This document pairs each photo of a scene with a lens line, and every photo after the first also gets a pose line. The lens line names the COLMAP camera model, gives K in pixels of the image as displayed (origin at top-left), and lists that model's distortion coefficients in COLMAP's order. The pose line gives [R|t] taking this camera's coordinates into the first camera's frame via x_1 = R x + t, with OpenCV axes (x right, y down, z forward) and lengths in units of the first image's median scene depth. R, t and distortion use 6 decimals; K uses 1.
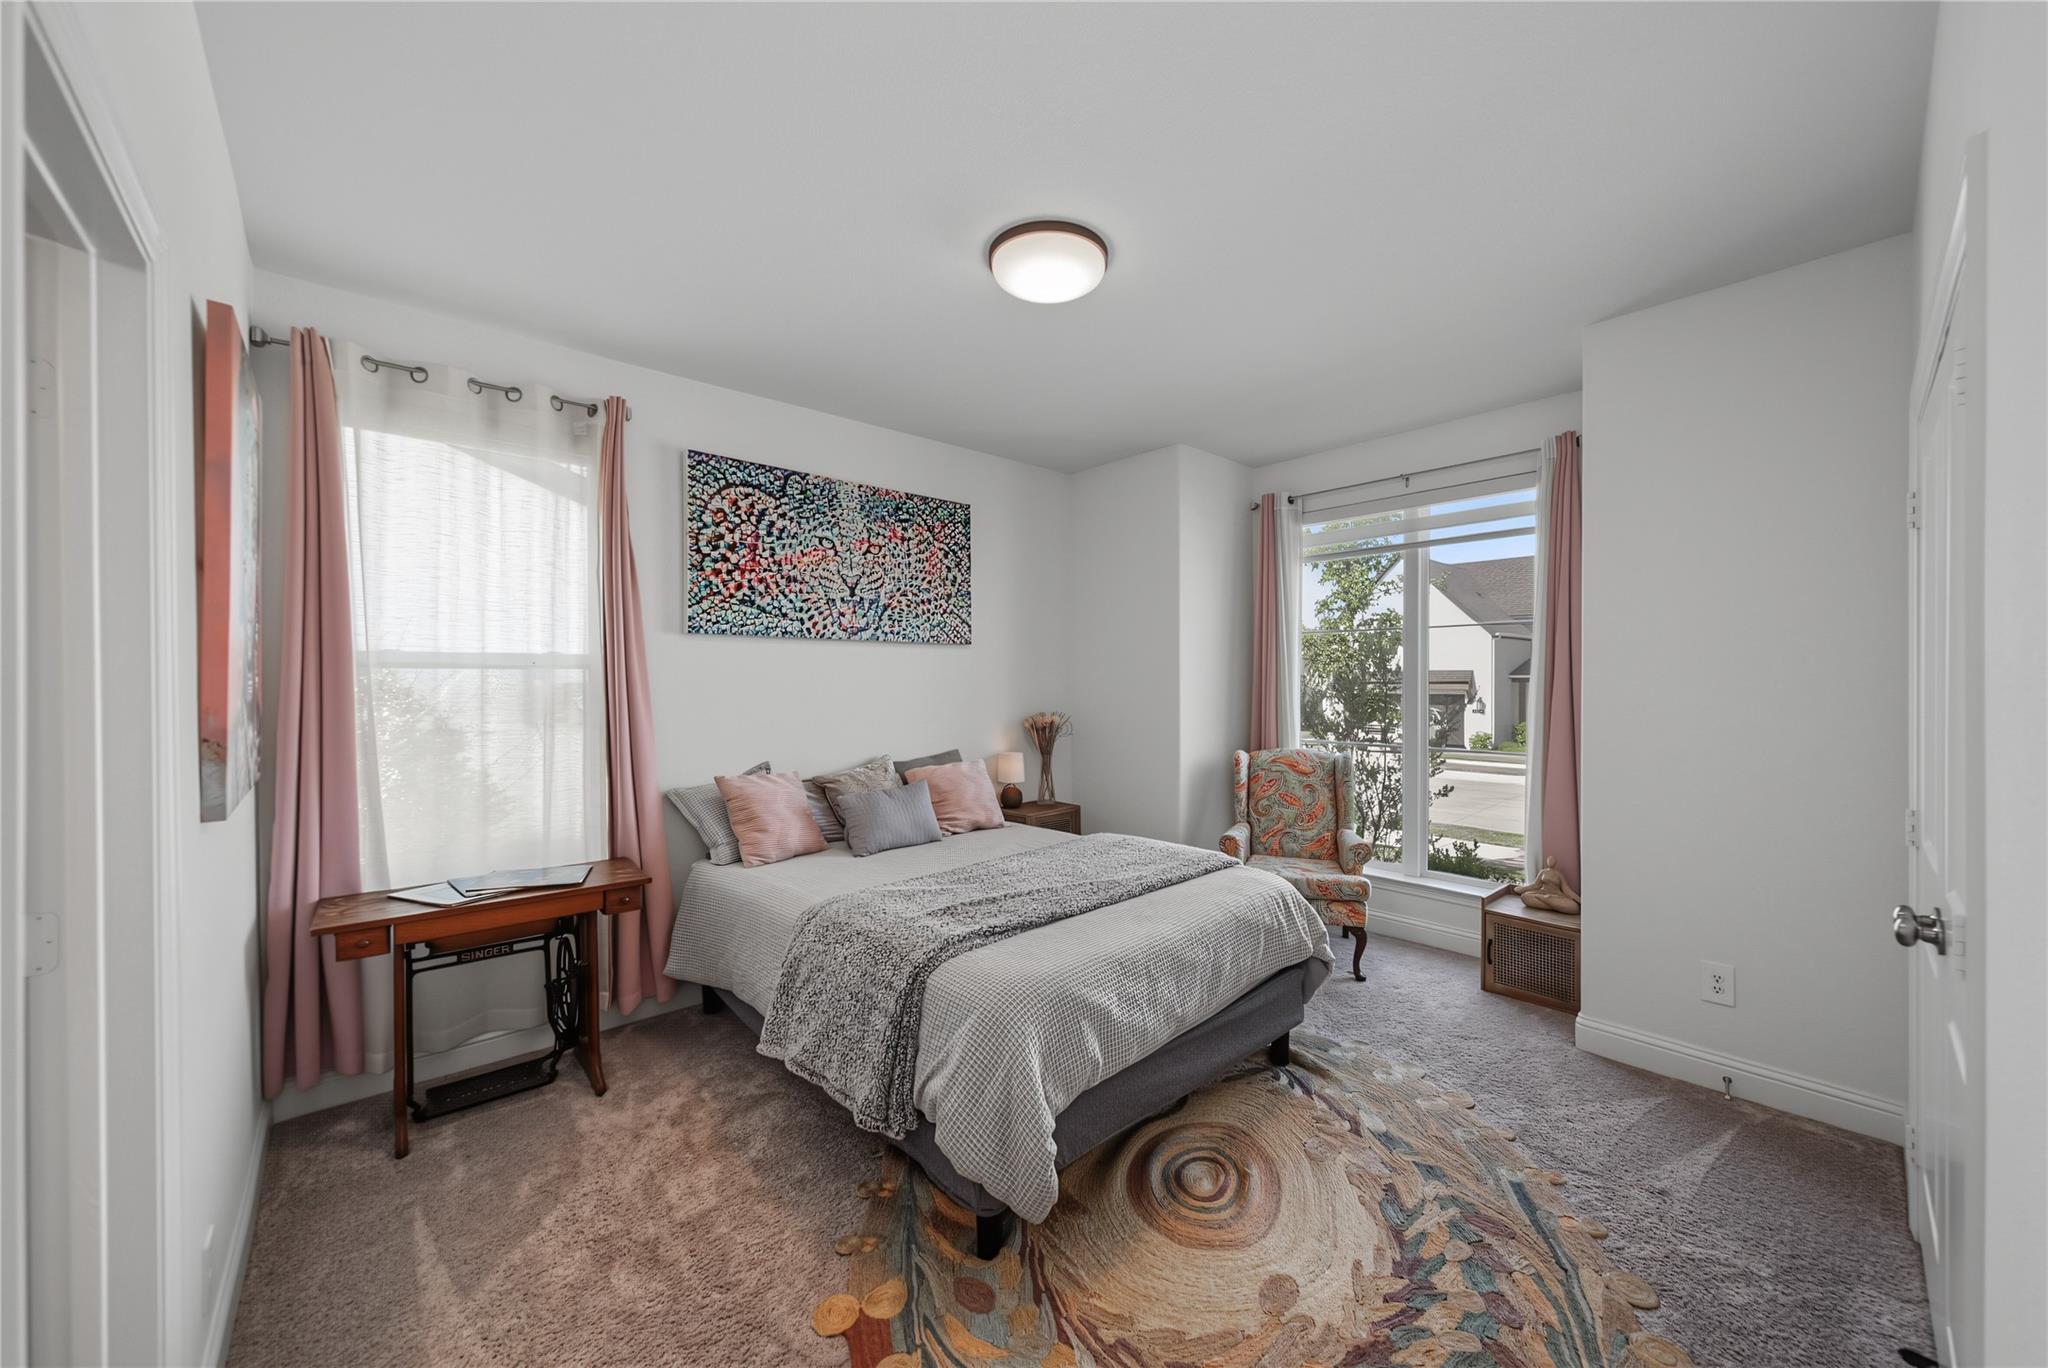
lens RADIAL K [[749.0, 0, 1025.8], [0, 749.0, 690.6], [0, 0, 1]] dist [-0.002389, -0.000043]
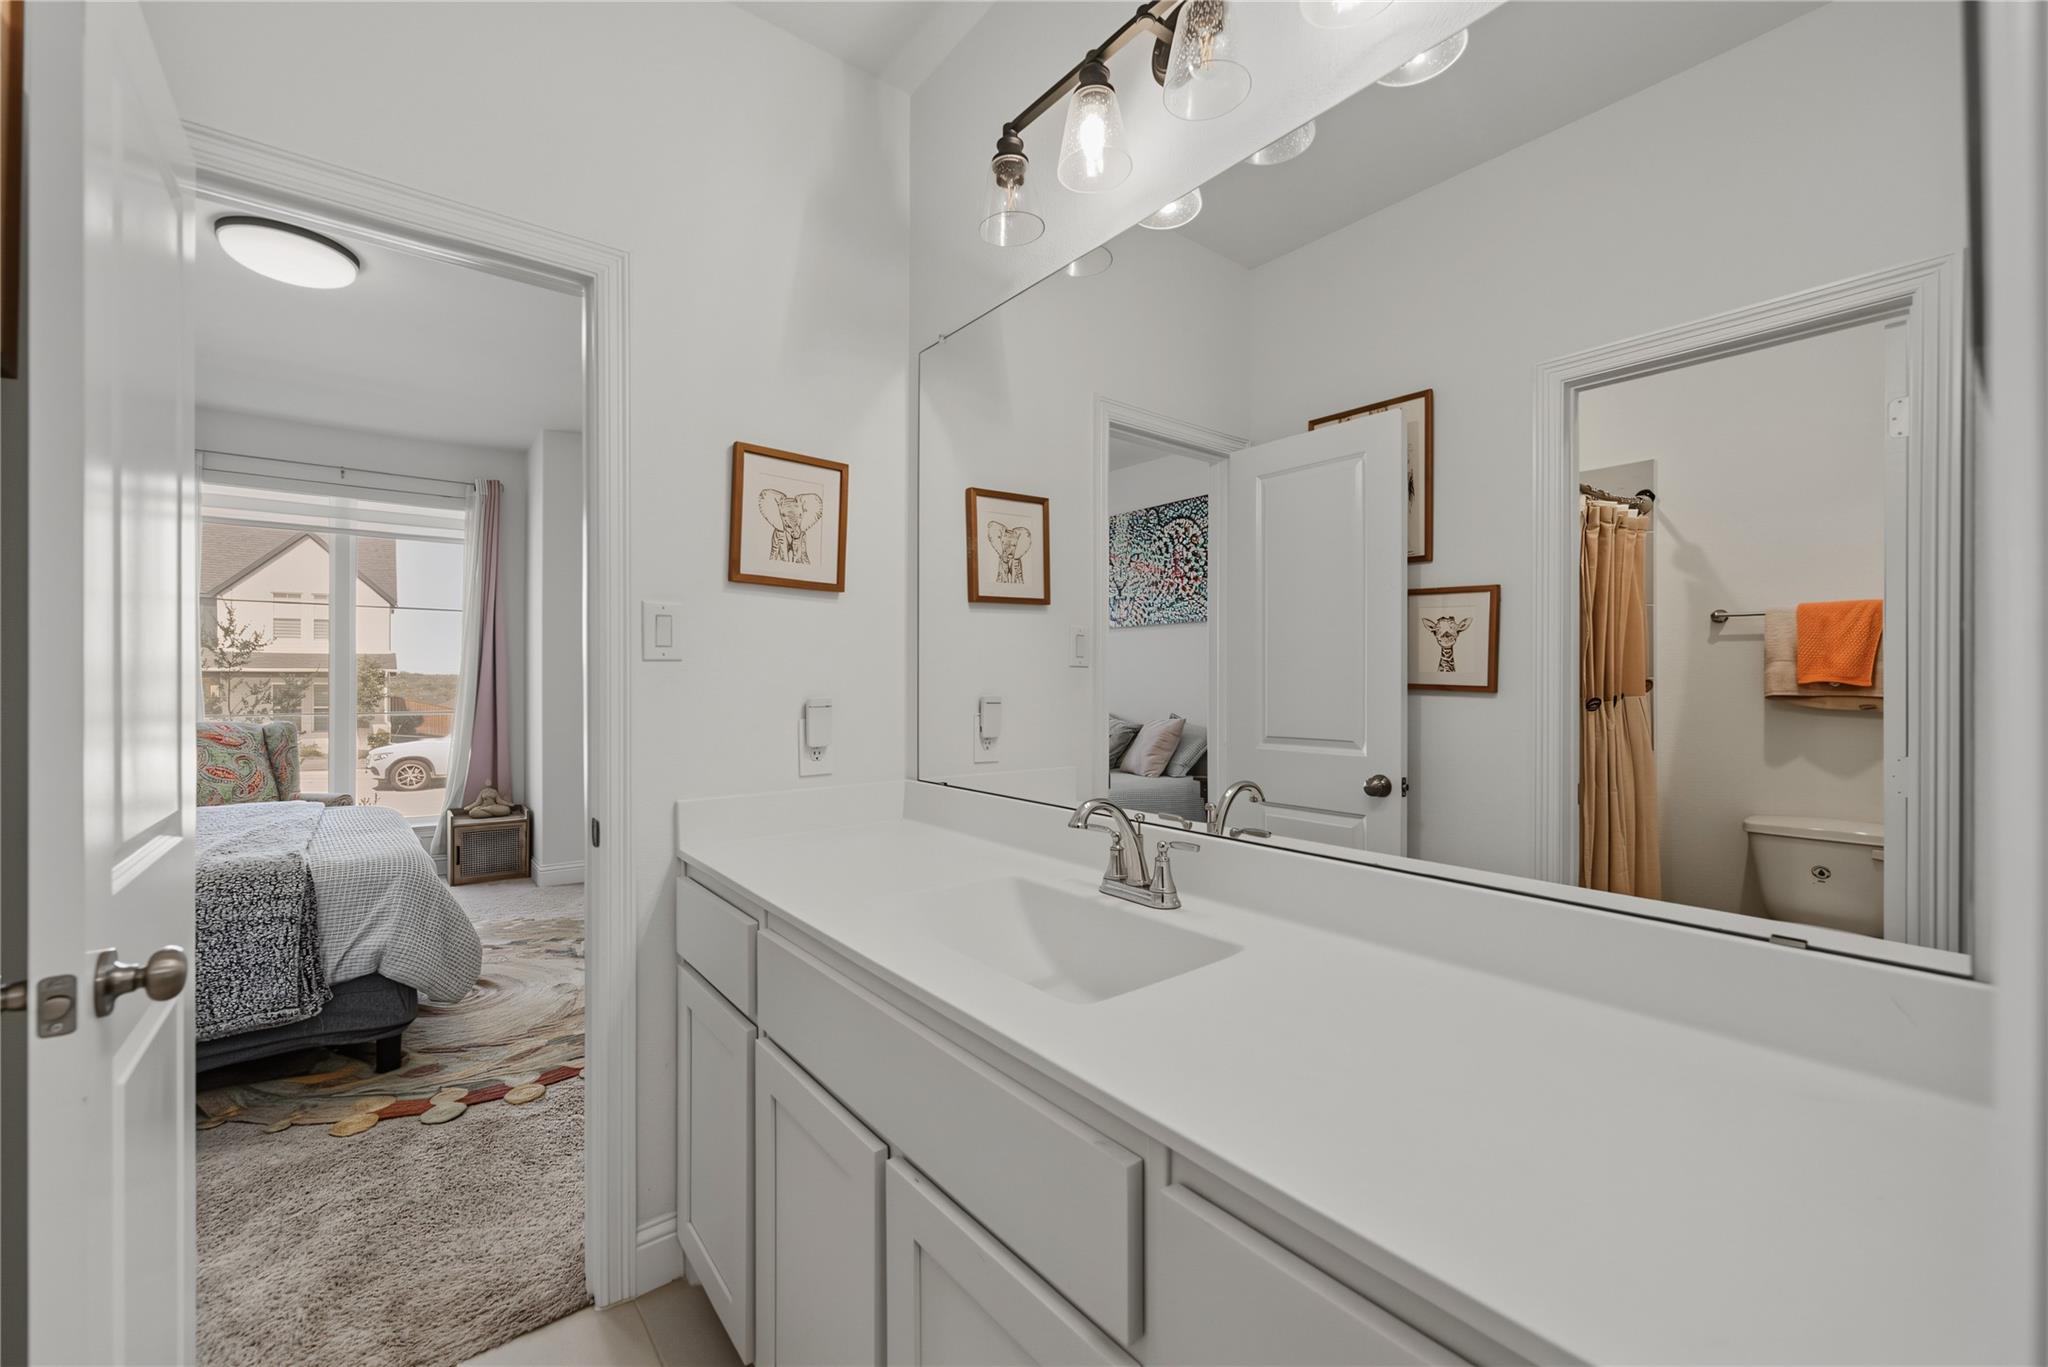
lens RADIAL K [[771.6, 0, 1023.8], [0, 771.6, 673.3], [0, 0, 1]] dist [0.000158, -0.000067]
pose [[0.079465, -0.001517, 0.996836, -1.026613], [0.003149, 0.999994, 0.001271, 0.036693], [-0.996833, 0.003038, 0.079470, -0.183279]]
